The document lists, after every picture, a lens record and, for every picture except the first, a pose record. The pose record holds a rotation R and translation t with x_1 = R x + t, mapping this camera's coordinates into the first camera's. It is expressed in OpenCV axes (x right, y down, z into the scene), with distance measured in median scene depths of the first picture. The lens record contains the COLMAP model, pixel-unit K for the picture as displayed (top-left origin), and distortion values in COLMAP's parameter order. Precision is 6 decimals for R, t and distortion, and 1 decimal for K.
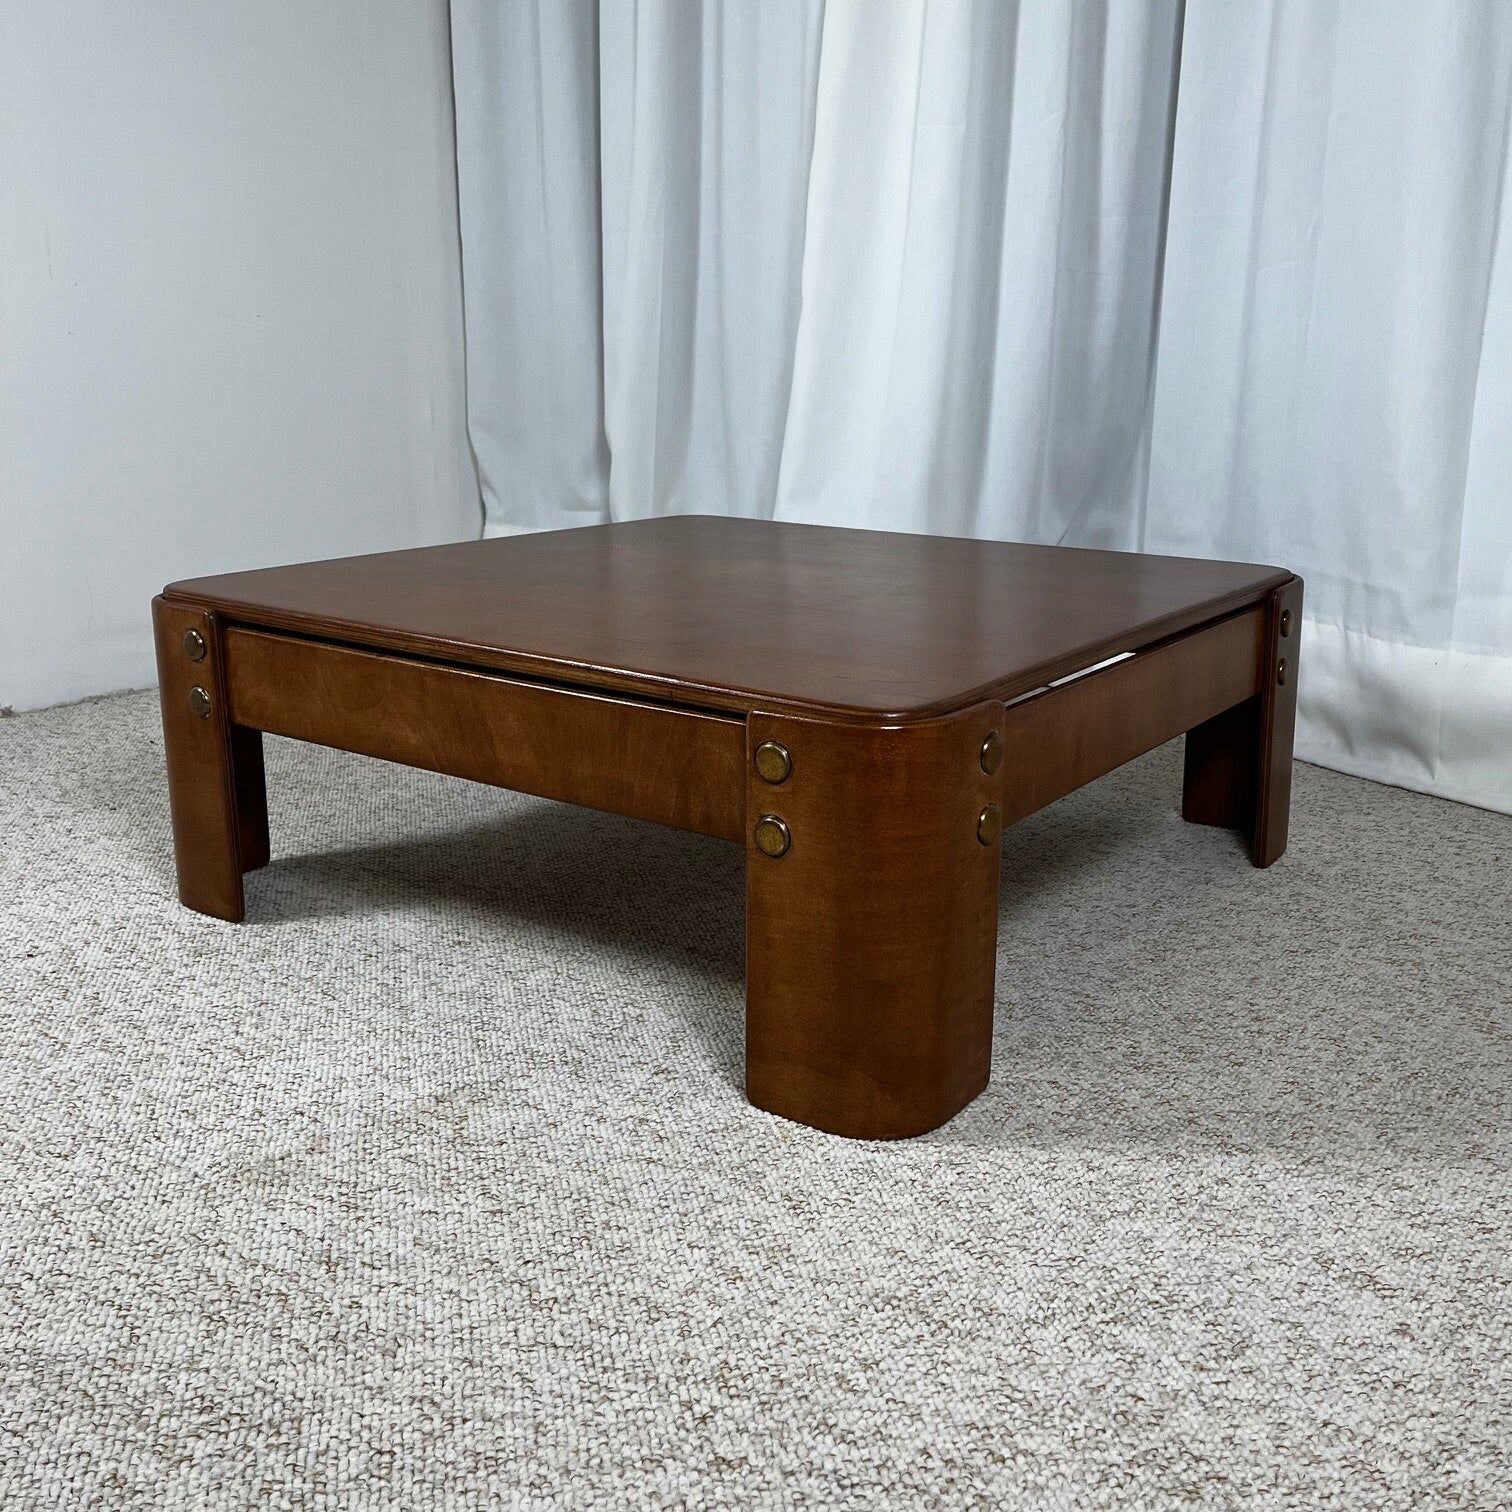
lens RADIAL K [[1540.3, 0, 764.0], [0, 1540.3, 734.3], [0, 0, 1]] dist [0.032747, 0.000000]
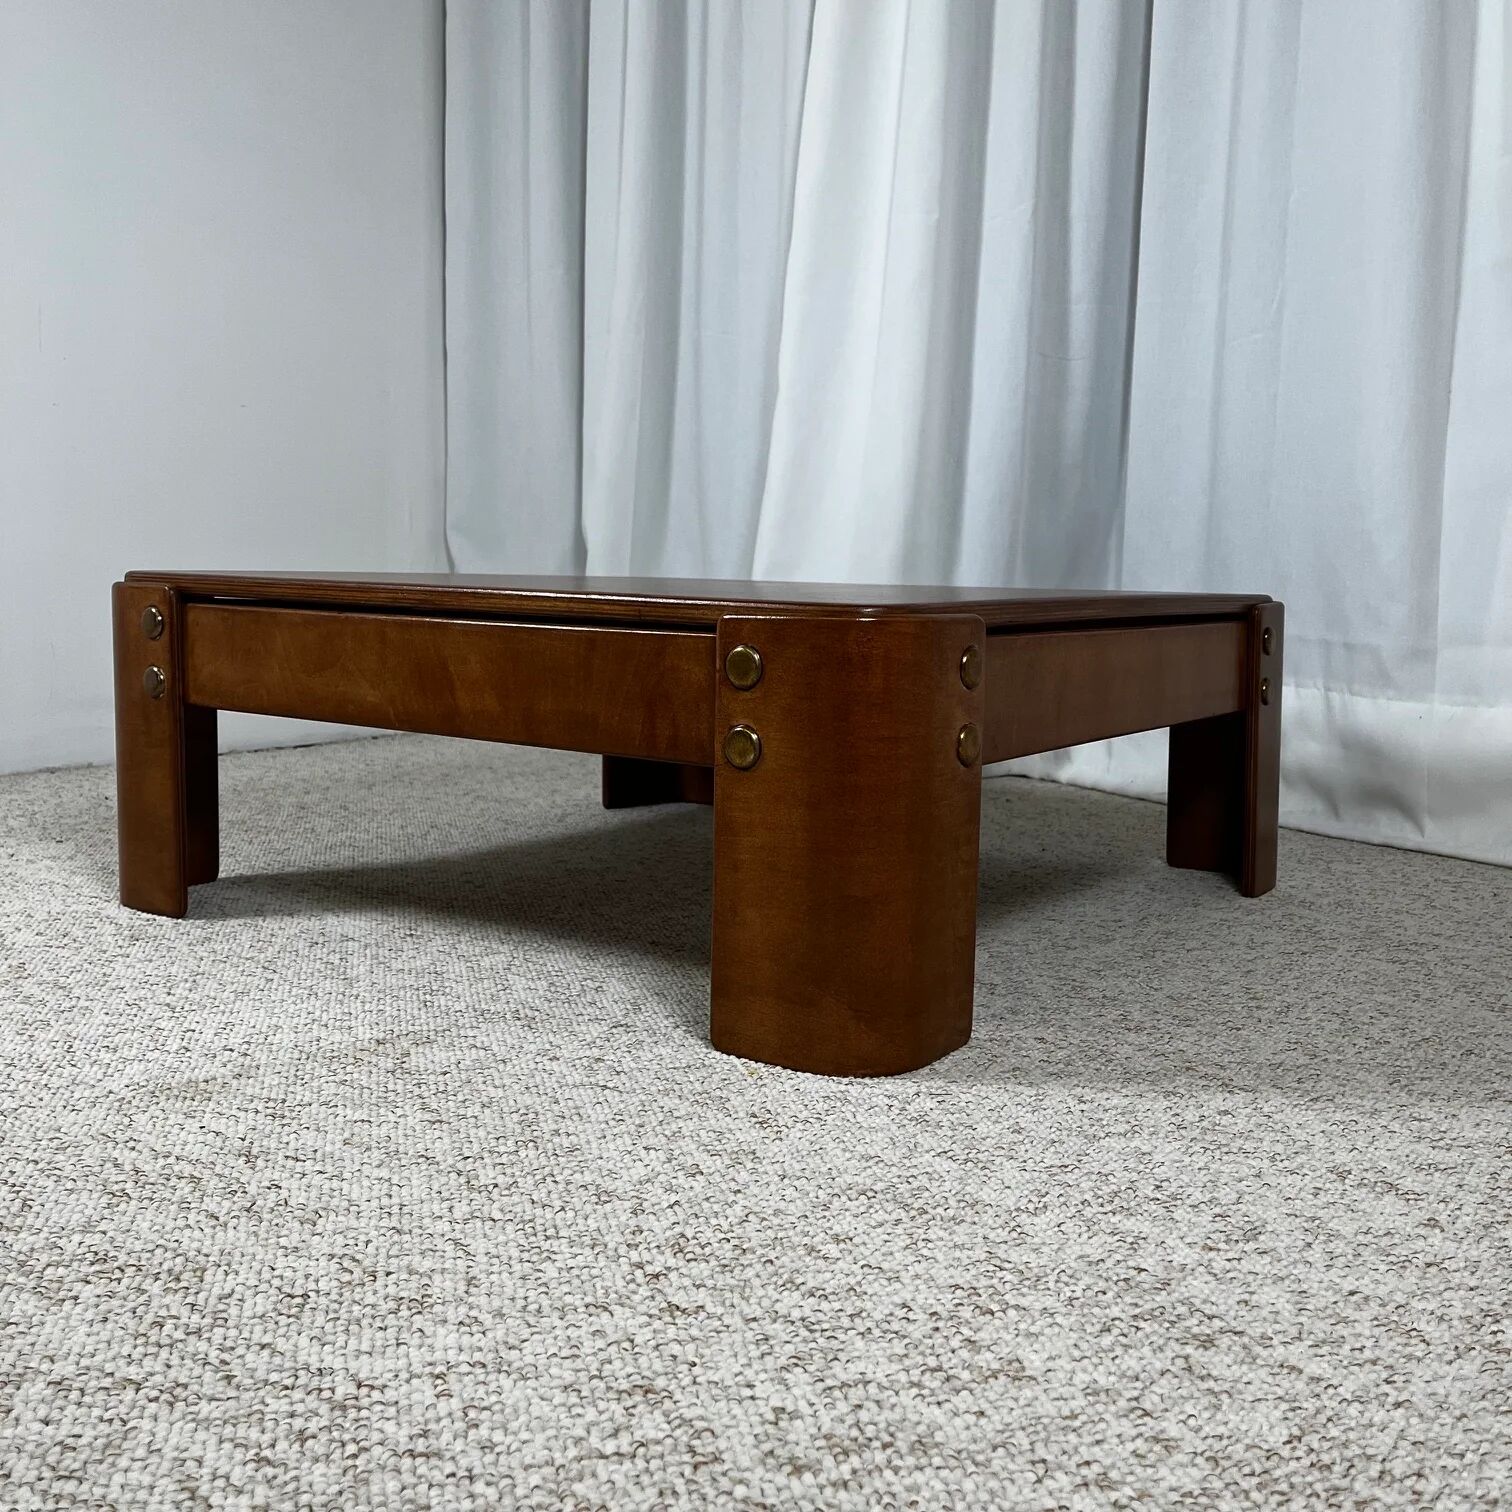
lens RADIAL K [[1540.3, 0, 744.6], [0, 1540.3, 736.9], [0, 0, 1]] dist [0.032747, 0.000000]
pose [[0.999910, 0.012921, 0.003656, 0.003190], [-0.012282, 0.990068, -0.140053, 0.178572], [-0.005430, 0.139996, 0.990137, 0.051160]]
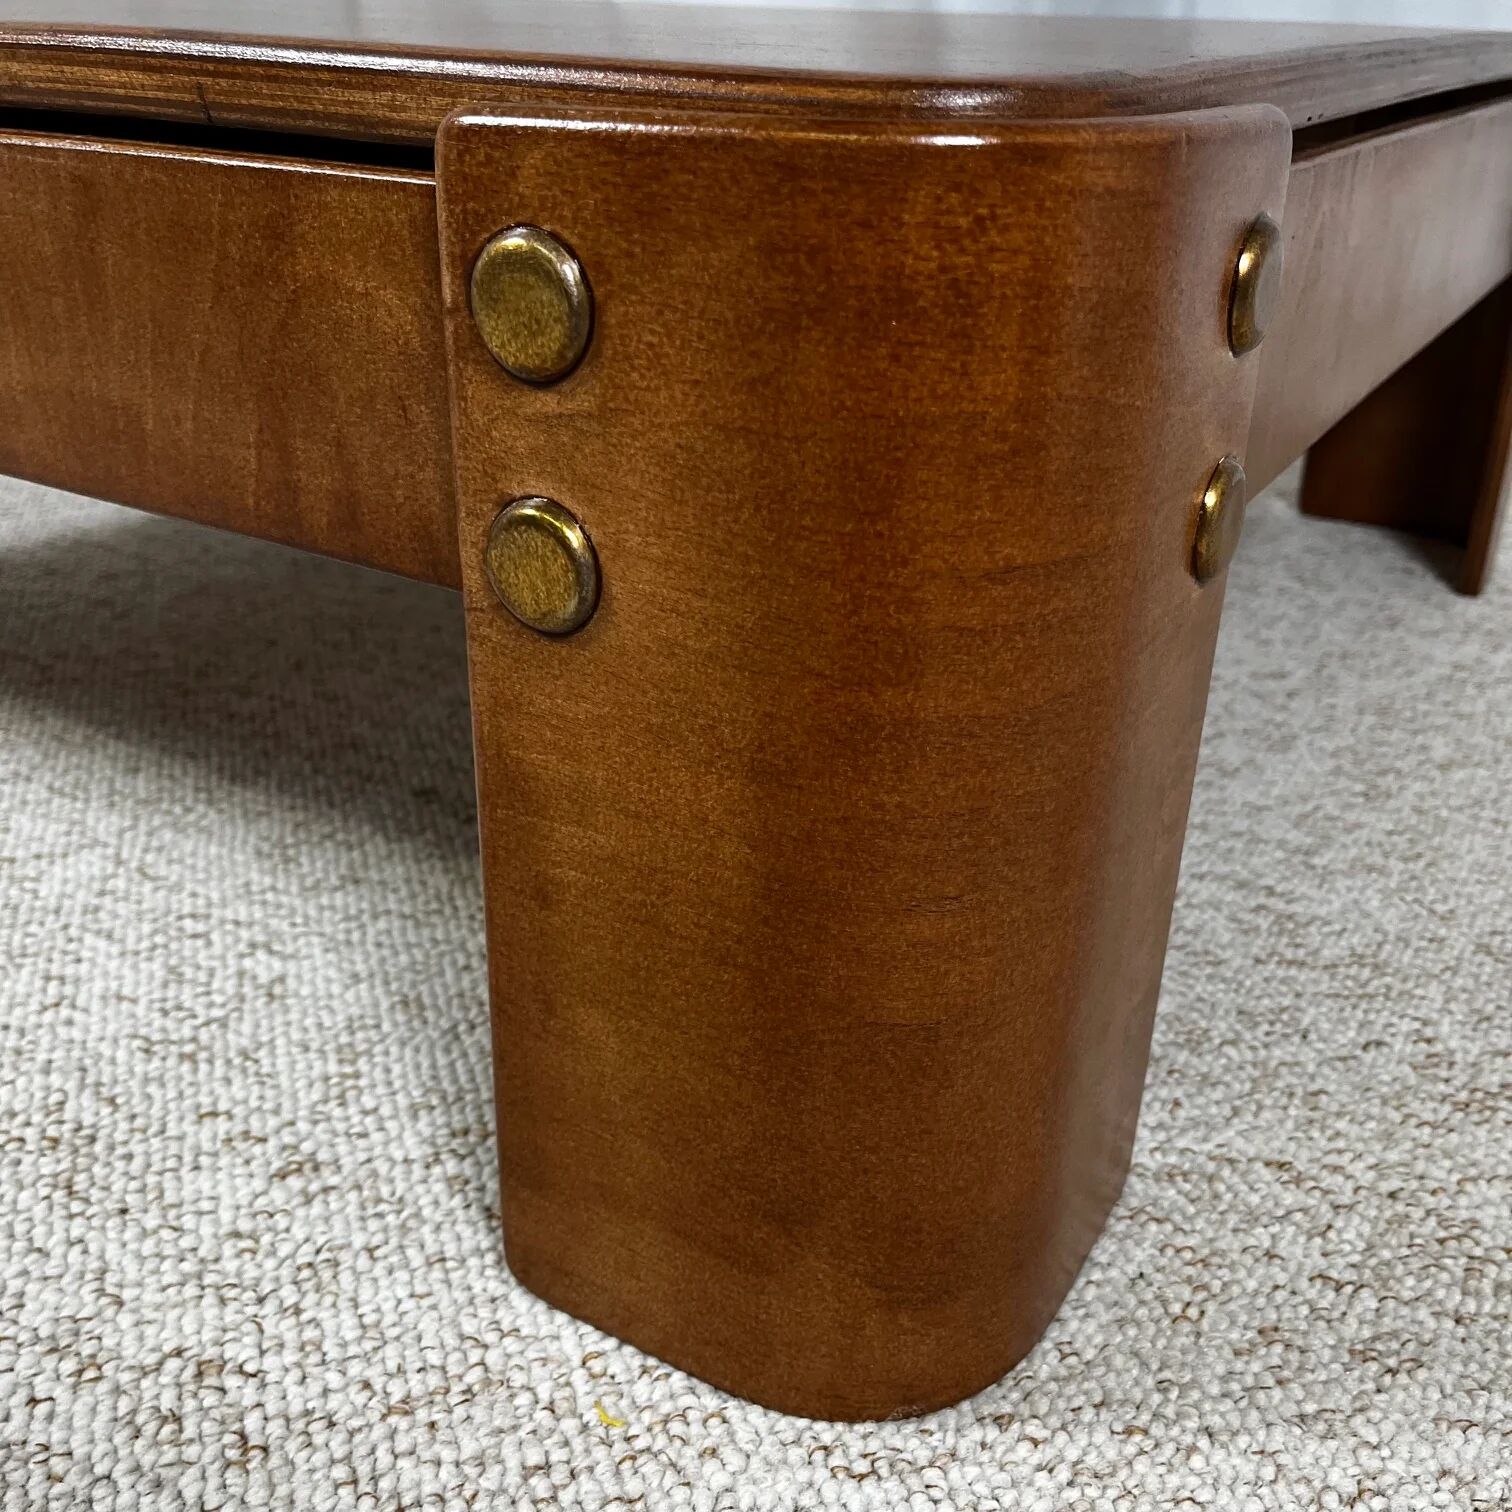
lens RADIAL K [[1556.1, 0, 749.8], [0, 1556.1, 755.2], [0, 0, 1]] dist [0.016770, 0.000000]
pose [[0.996999, -0.019860, 0.074823, 0.020859], [0.004345, 0.979363, 0.202061, 0.037766], [-0.077292, -0.201129, 0.976511, 0.638266]]
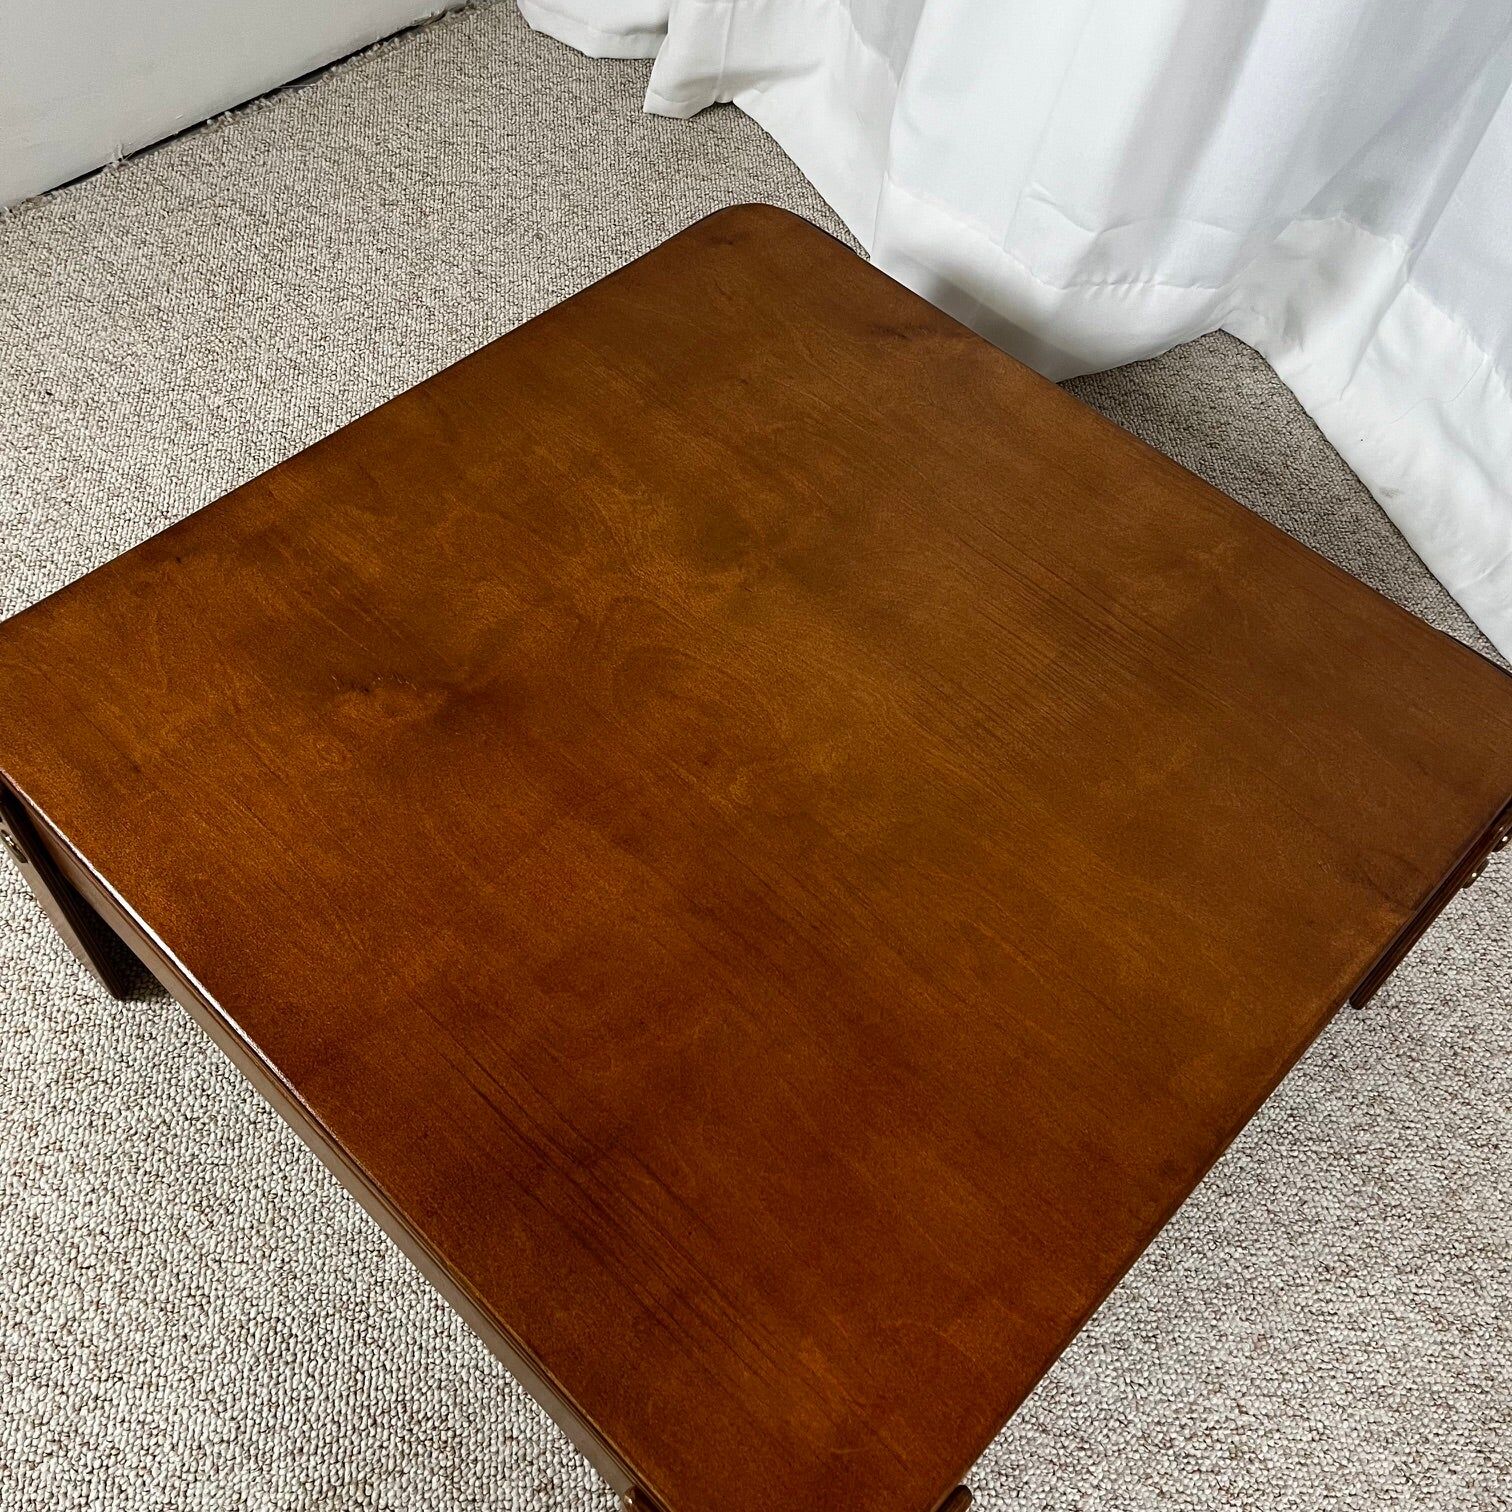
lens RADIAL K [[1540.3, 0, 755.0], [0, 1540.3, 736.2], [0, 0, 1]] dist [0.032747, 0.000000]
pose [[0.987942, 0.150878, -0.034738, 0.021476], [-0.093451, 0.759995, 0.643175, -0.732049], [0.123441, -0.632174, 0.764930, 0.605889]]
